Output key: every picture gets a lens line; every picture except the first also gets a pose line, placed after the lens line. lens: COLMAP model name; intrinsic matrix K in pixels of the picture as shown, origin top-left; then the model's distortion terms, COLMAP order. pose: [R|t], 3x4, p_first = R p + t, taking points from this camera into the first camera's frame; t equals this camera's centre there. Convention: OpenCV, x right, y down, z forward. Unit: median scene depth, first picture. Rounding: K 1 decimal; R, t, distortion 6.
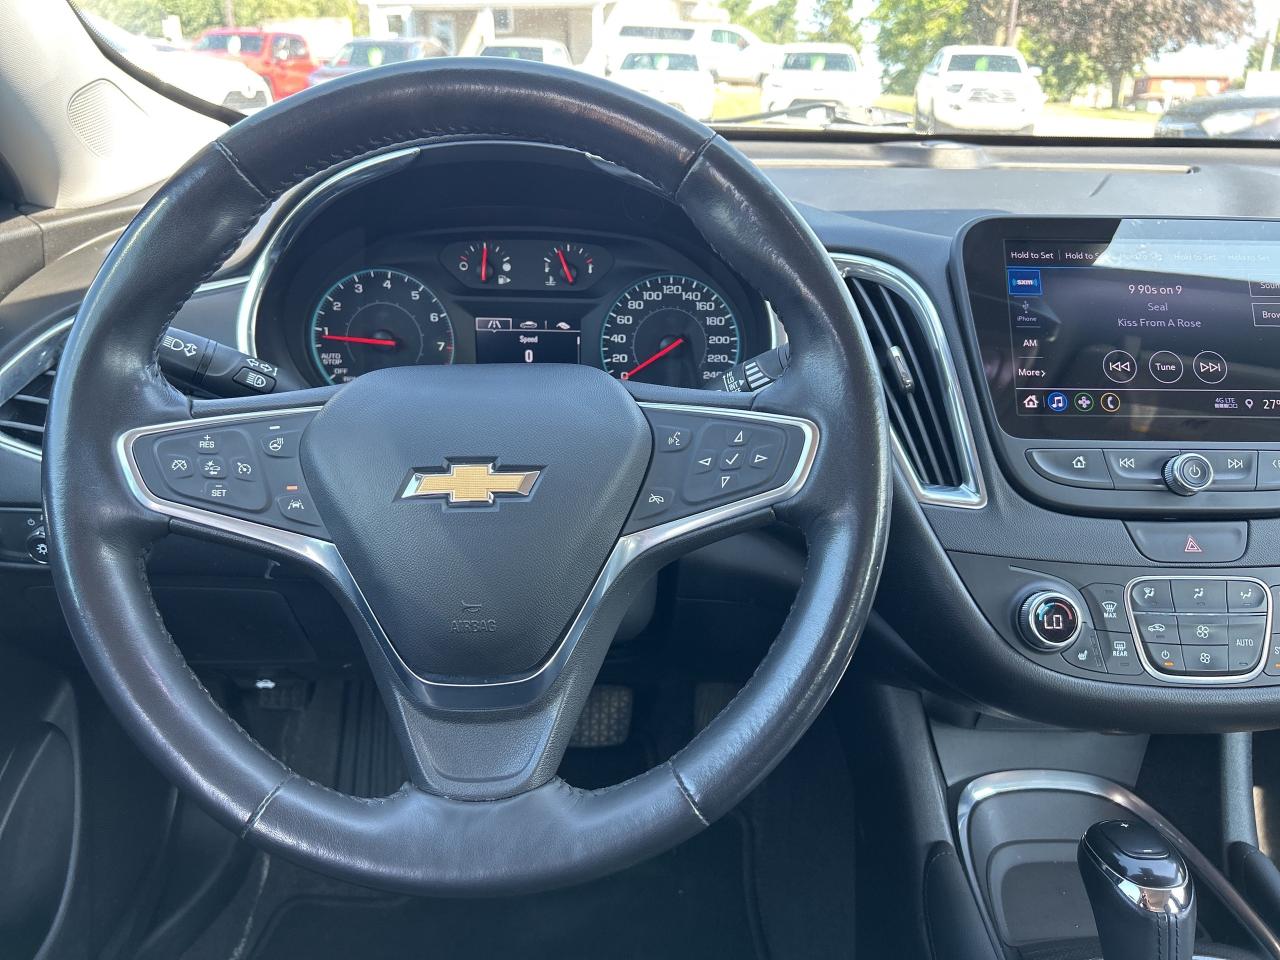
lens RADIAL K [[935.3, 0, 640.0], [0, 935.3, 480.0], [0, 0, 1]] dist [0.021543, -0.028003]
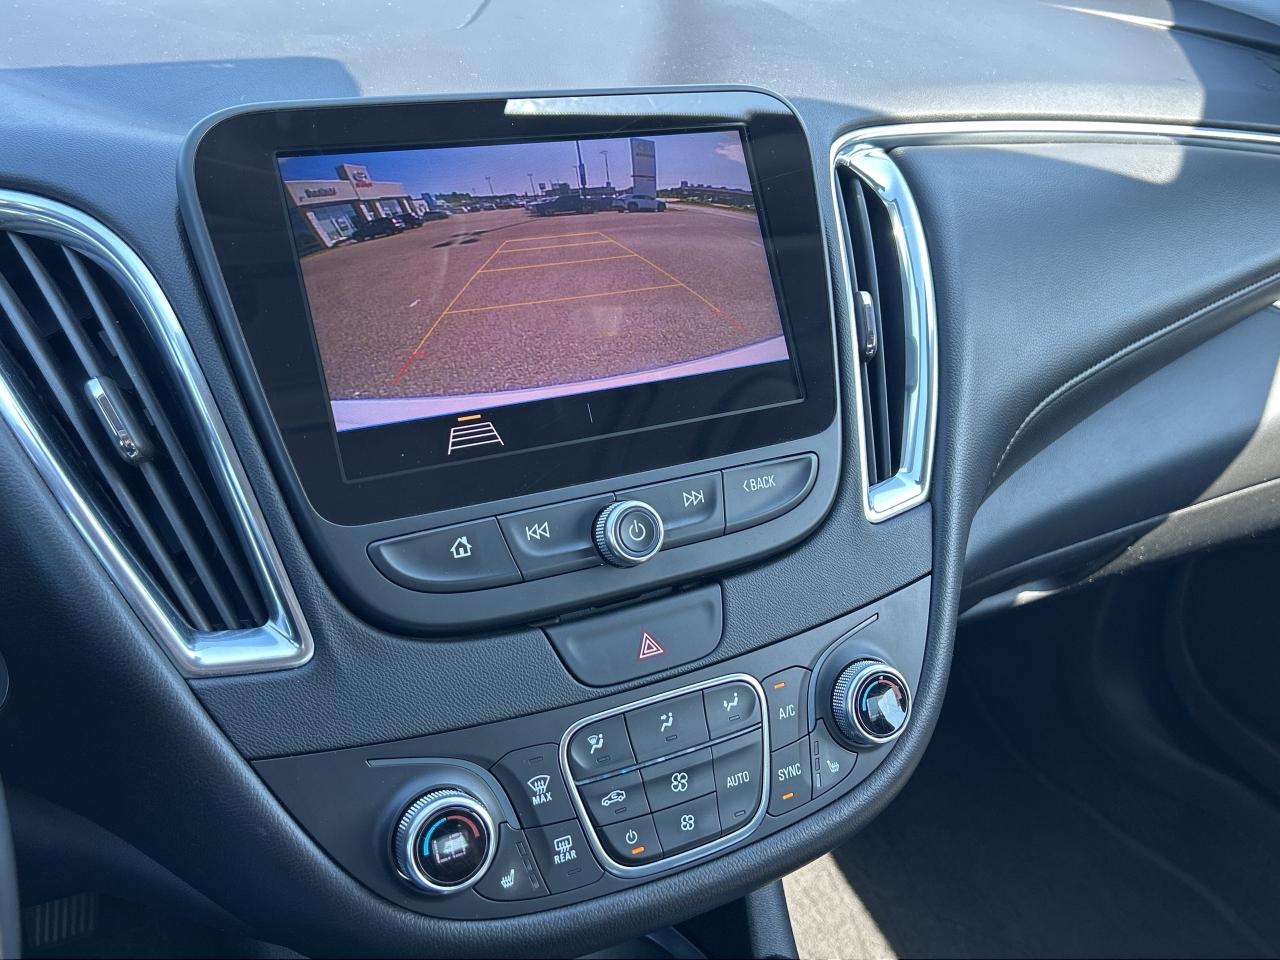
lens RADIAL K [[1190.7, 0, 640.0], [0, 1190.7, 480.0], [0, 0, 1]] dist [0.105096, -0.212799]
pose [[0.884119, -0.184232, 0.429409, 0.255844], [0.133501, 0.980279, 0.145707, -0.152274], [-0.447784, -0.071496, 0.891279, 0.294954]]
